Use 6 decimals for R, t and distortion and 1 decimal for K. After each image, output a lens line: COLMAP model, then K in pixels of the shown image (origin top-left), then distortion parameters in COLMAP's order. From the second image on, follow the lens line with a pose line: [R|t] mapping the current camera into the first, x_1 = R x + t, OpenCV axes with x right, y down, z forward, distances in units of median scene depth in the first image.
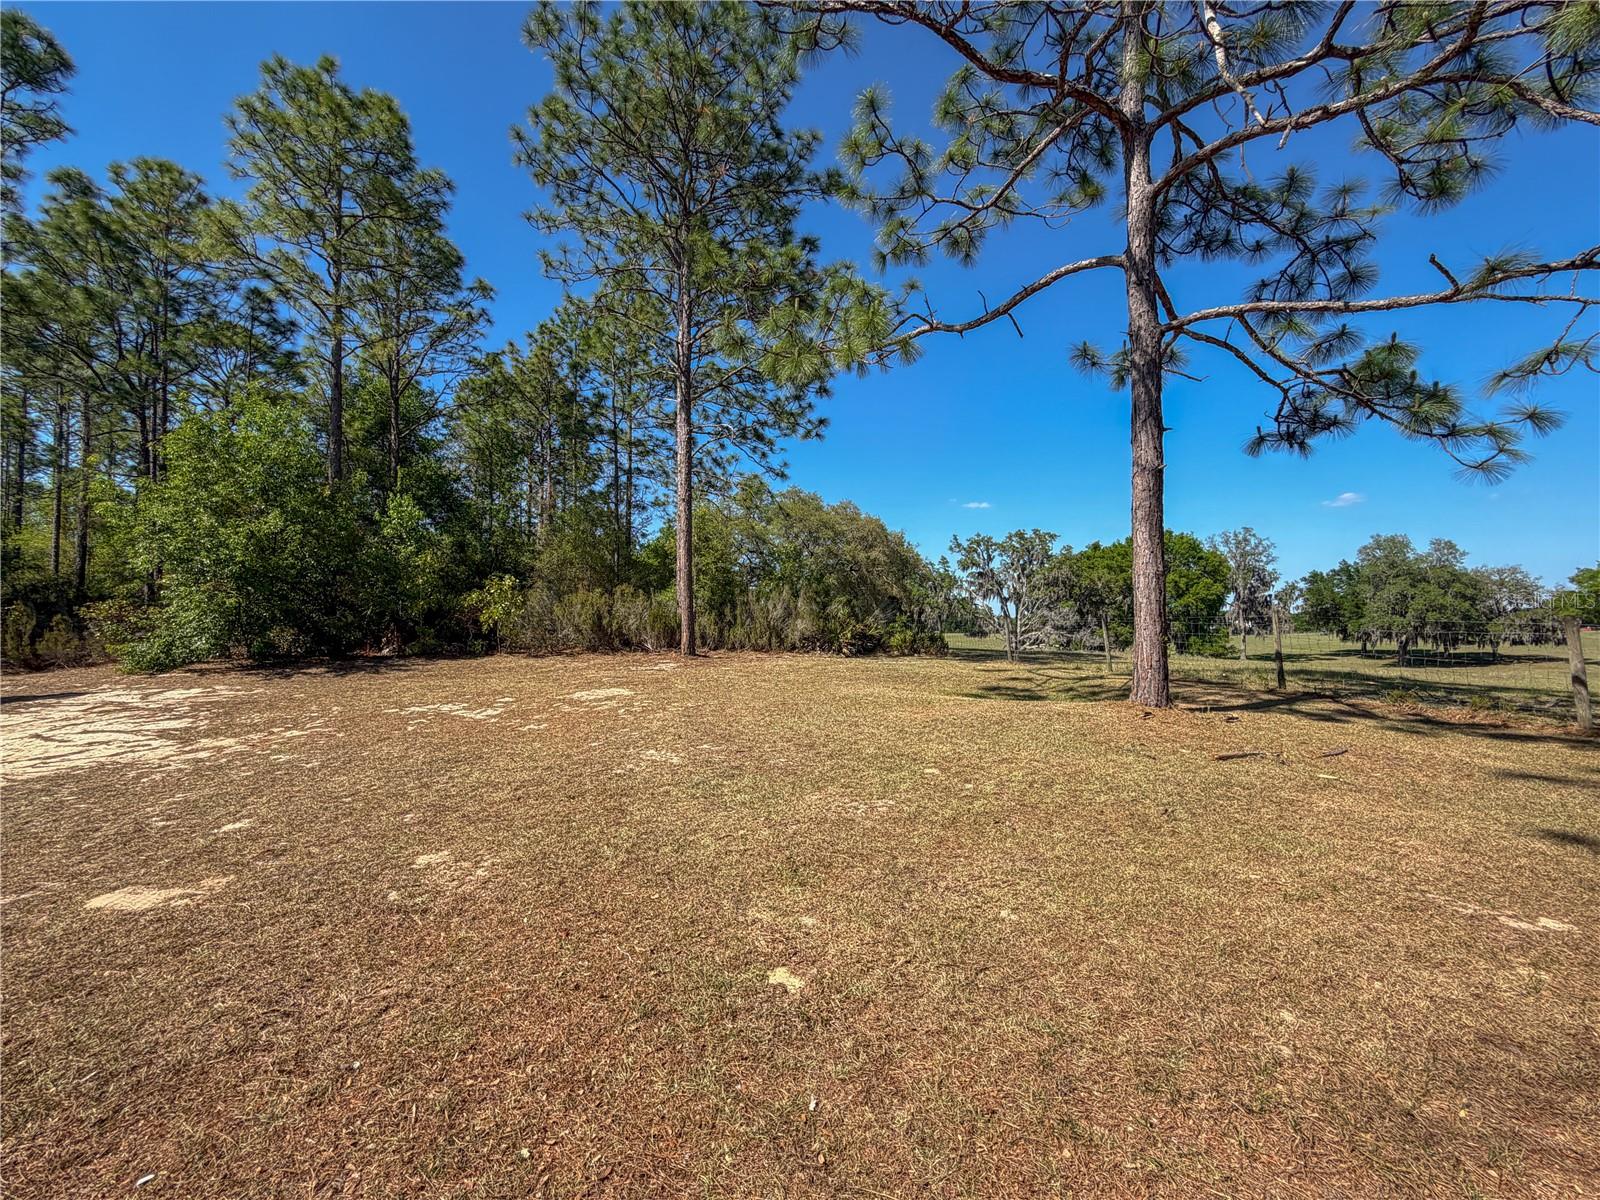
lens RADIAL K [[720.6, 0, 797.2], [0, 720.6, 594.7], [0, 0, 1]] dist [-0.000037, -0.000484]
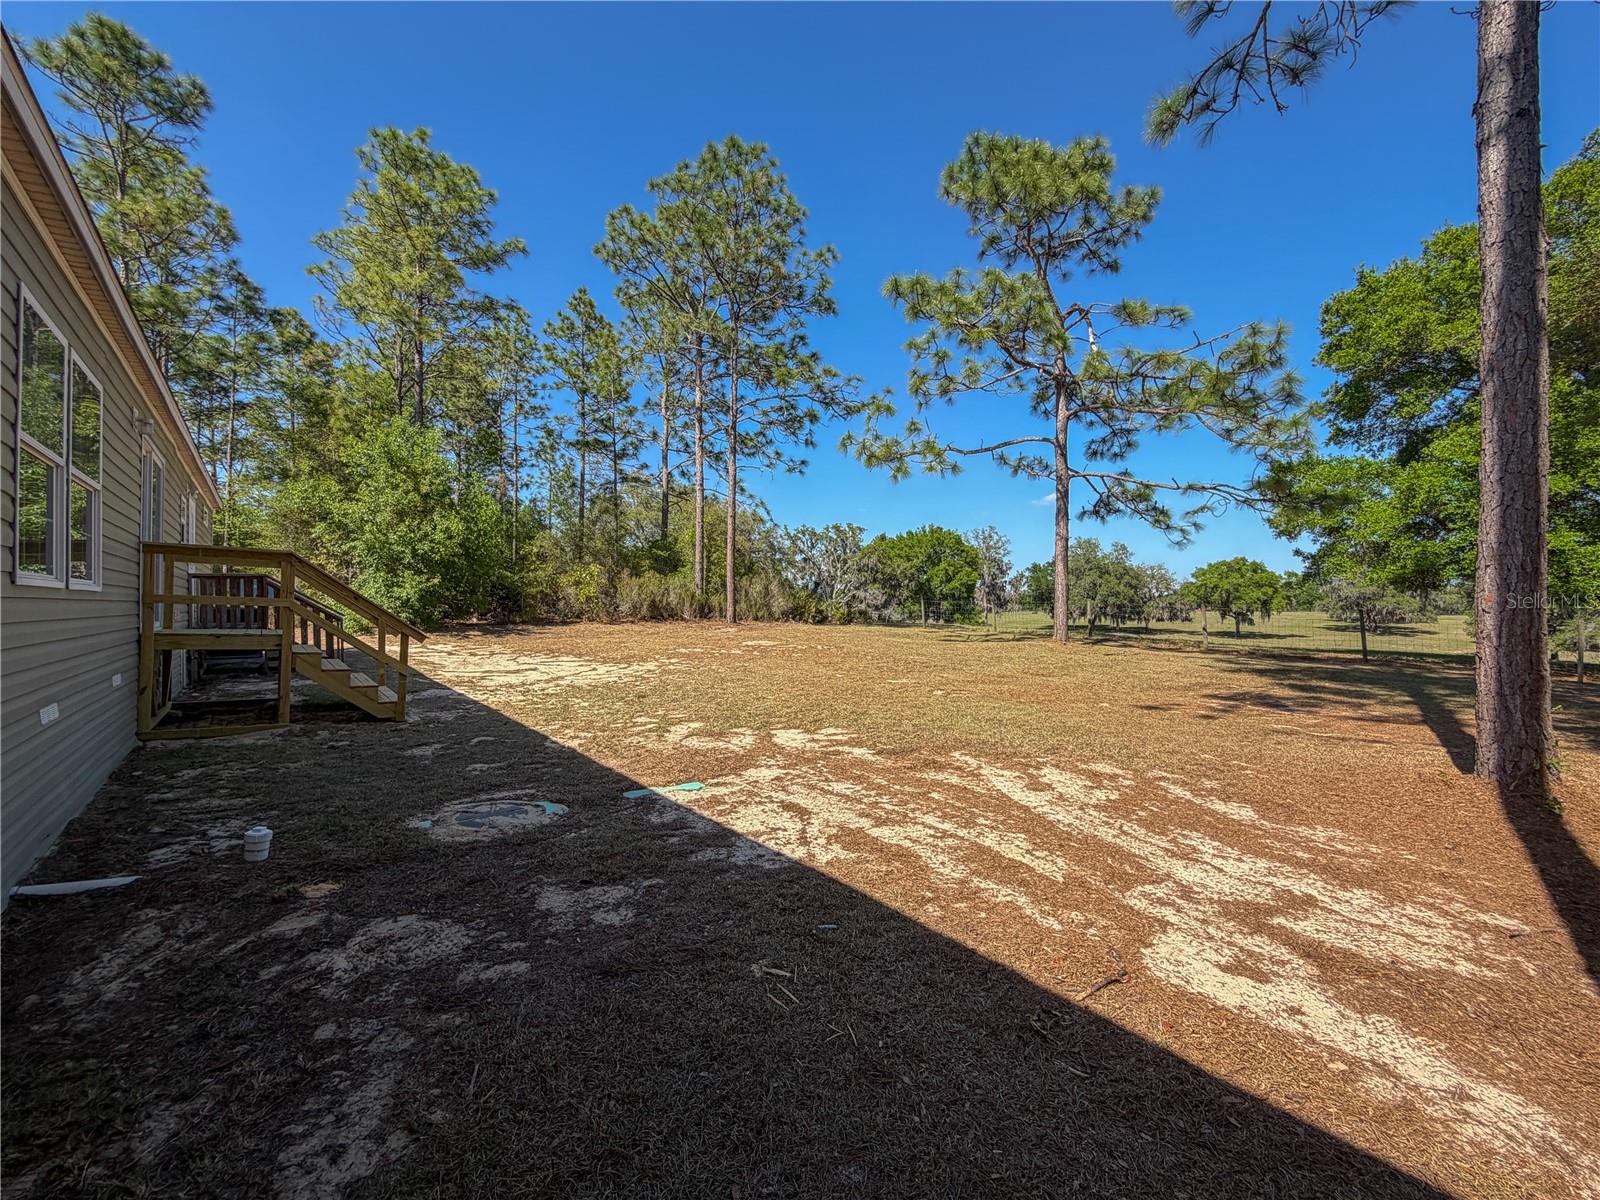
lens RADIAL K [[720.6, 0, 804.0], [0, 720.6, 593.3], [0, 0, 1]] dist [-0.000037, -0.000484]
pose [[0.945712, 0.015168, 0.324653, -0.386129], [-0.025164, 0.999329, 0.026614, -0.014930], [-0.324031, -0.033339, 0.945459, -0.337007]]
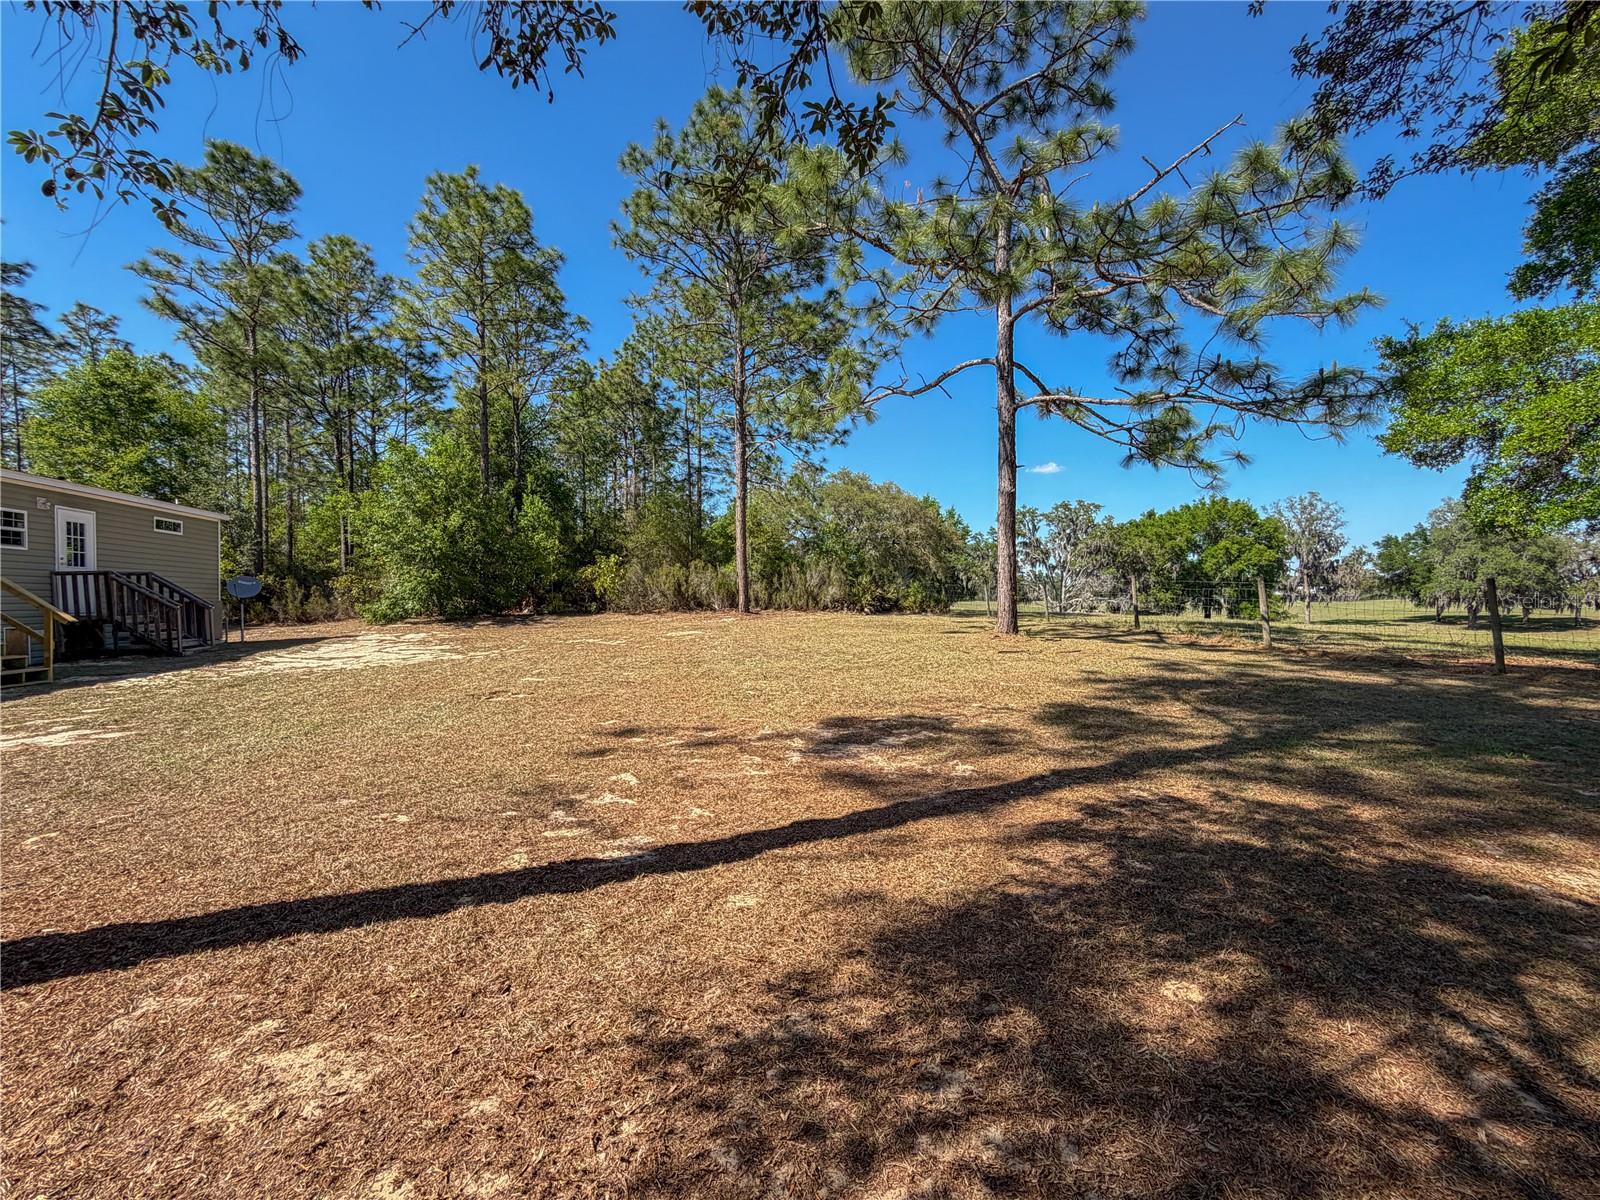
lens RADIAL K [[720.6, 0, 798.7], [0, 720.6, 594.2], [0, 0, 1]] dist [-0.000037, -0.000484]
pose [[0.995552, -0.005858, -0.094033, 0.062763], [0.009769, 0.999104, 0.041182, -0.004076], [0.093708, -0.041918, 0.994717, -0.268493]]
